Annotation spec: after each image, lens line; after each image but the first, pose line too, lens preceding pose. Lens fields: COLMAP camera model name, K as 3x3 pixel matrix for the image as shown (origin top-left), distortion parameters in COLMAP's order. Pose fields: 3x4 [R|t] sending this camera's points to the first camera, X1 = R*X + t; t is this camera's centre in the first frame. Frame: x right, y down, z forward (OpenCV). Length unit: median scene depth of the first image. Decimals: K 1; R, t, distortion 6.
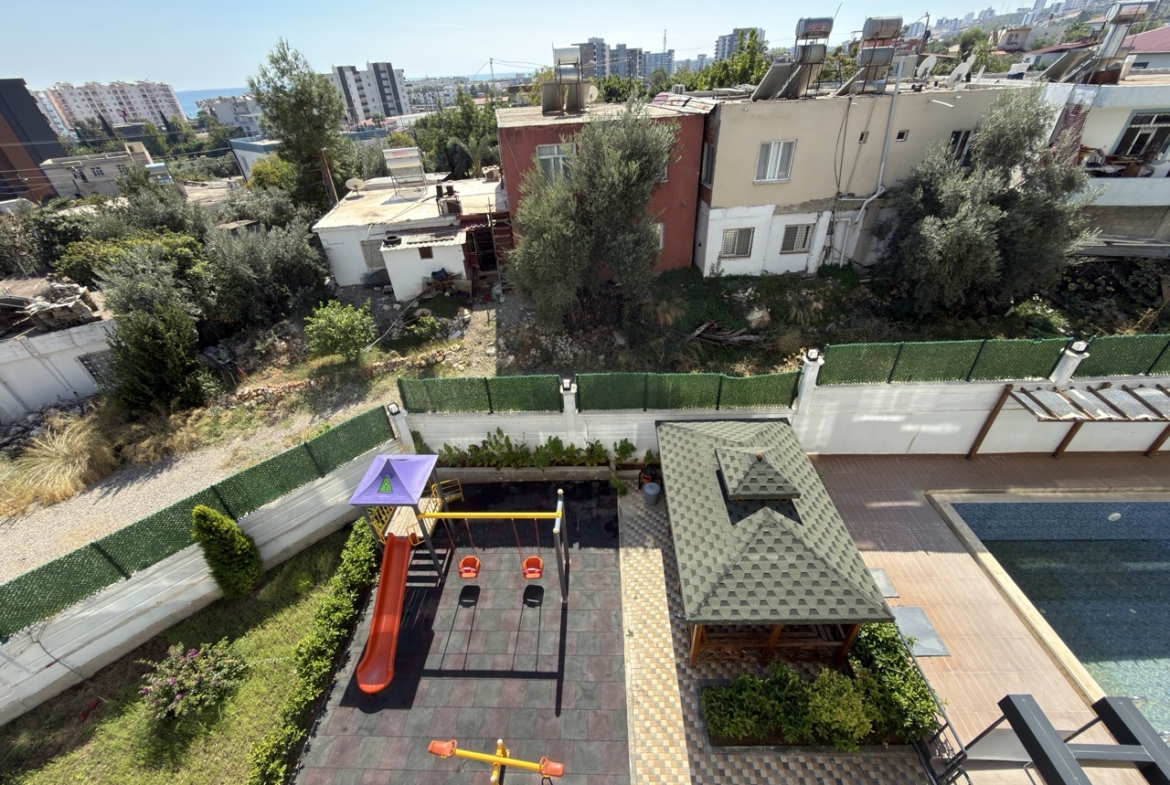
lens RADIAL K [[463.6, 0, 586.8], [0, 463.6, 392.1], [0, 0, 1]] dist [-0.000169, -0.000145]
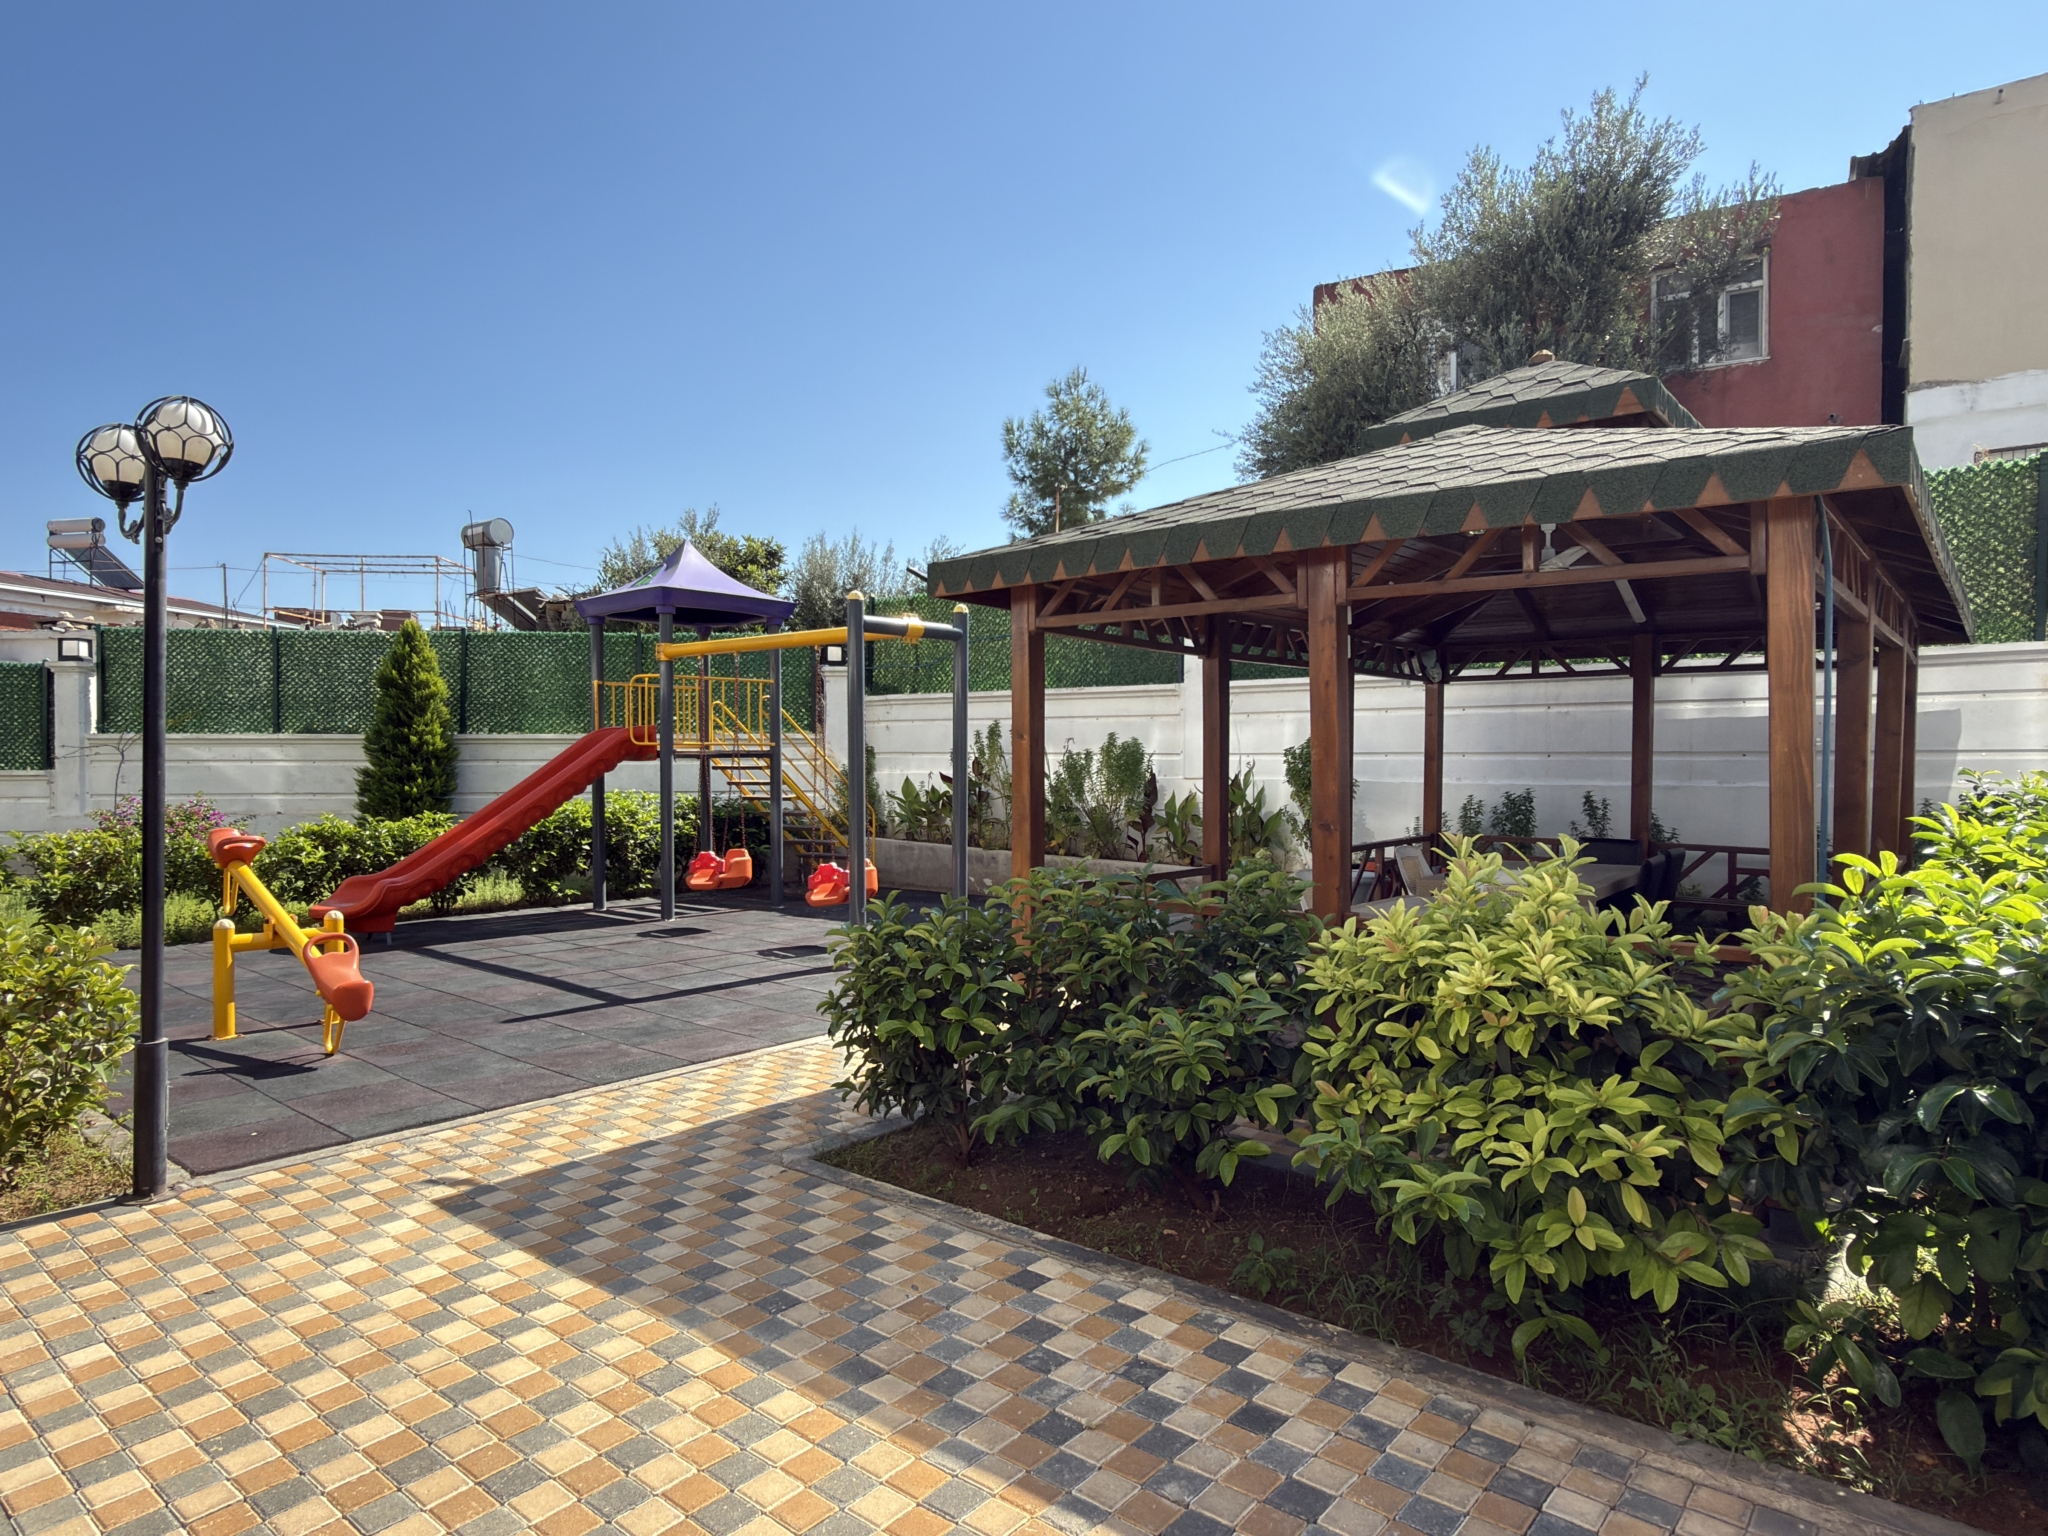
lens RADIAL K [[1199.0, 0, 1024.0], [0, 1199.0, 768.0], [0, 0, 1]] dist [-0.000231, -0.000035]
pose [[0.783506, 0.047771, -0.619546, 0.659906], [-0.384030, 0.821060, -0.422352, 0.824123], [0.488508, 0.568840, 0.661651, 0.627565]]
